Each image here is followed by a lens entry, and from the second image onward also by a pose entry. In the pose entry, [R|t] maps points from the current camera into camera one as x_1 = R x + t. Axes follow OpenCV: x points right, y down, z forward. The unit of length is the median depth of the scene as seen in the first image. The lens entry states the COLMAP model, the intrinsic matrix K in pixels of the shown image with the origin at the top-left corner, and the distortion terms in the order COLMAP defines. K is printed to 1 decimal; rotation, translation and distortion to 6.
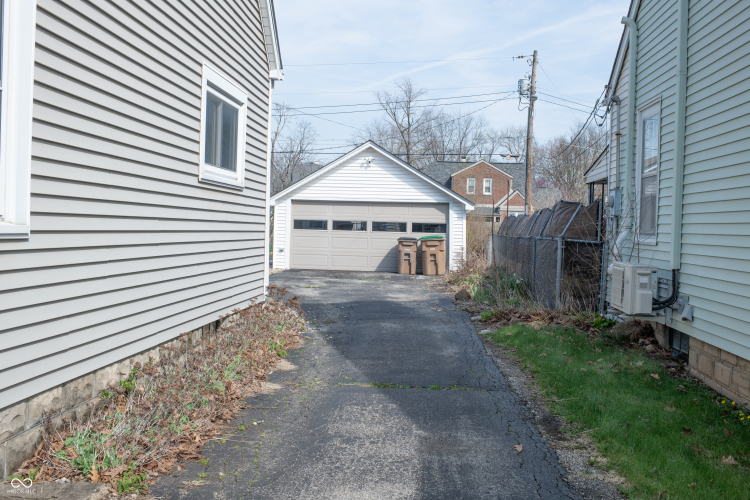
lens RADIAL K [[746.5, 0, 375.0], [0, 746.5, 250.0], [0, 0, 1]] dist [-0.073043, 0.023396]
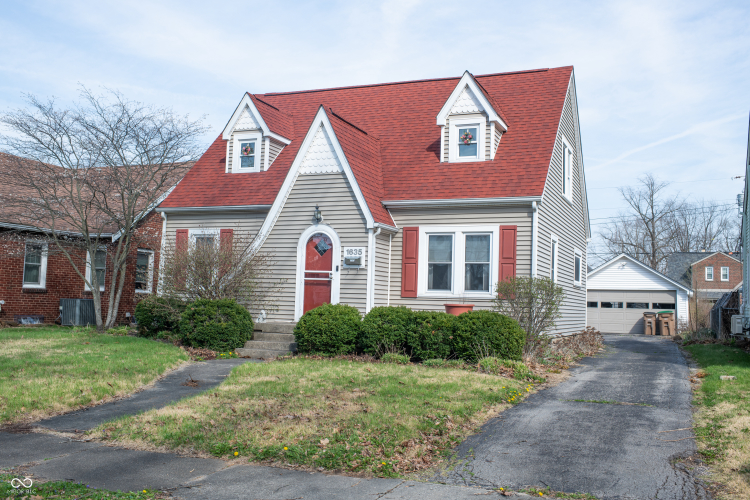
lens RADIAL K [[746.5, 0, 375.0], [0, 746.5, 250.0], [0, 0, 1]] dist [-0.073043, 0.023396]
pose [[0.949626, -0.023497, -0.312505, -0.016894], [-0.012486, 0.993557, -0.112647, 0.036166], [0.313138, 0.110875, 0.943213, -0.681819]]
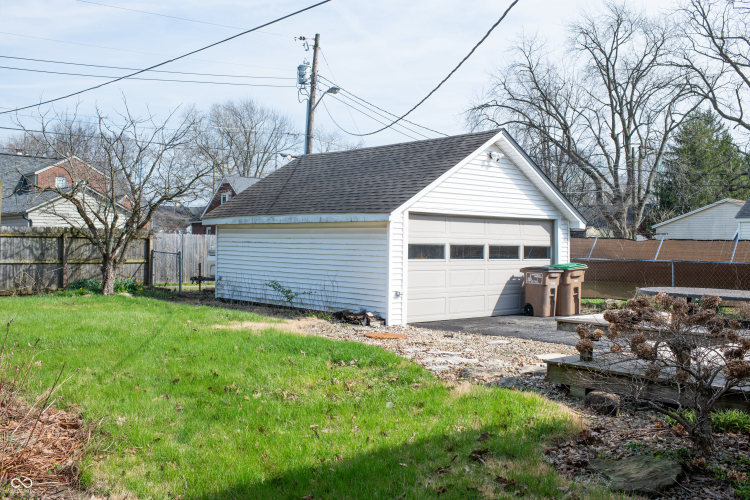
lens RADIAL K [[746.5, 0, 375.0], [0, 746.5, 250.0], [0, 0, 1]] dist [-0.073043, 0.023396]
pose [[0.701937, -0.022256, 0.711891, -0.576846], [0.024189, 0.999680, 0.007403, -0.041231], [-0.711828, 0.012024, 0.702251, 0.583308]]
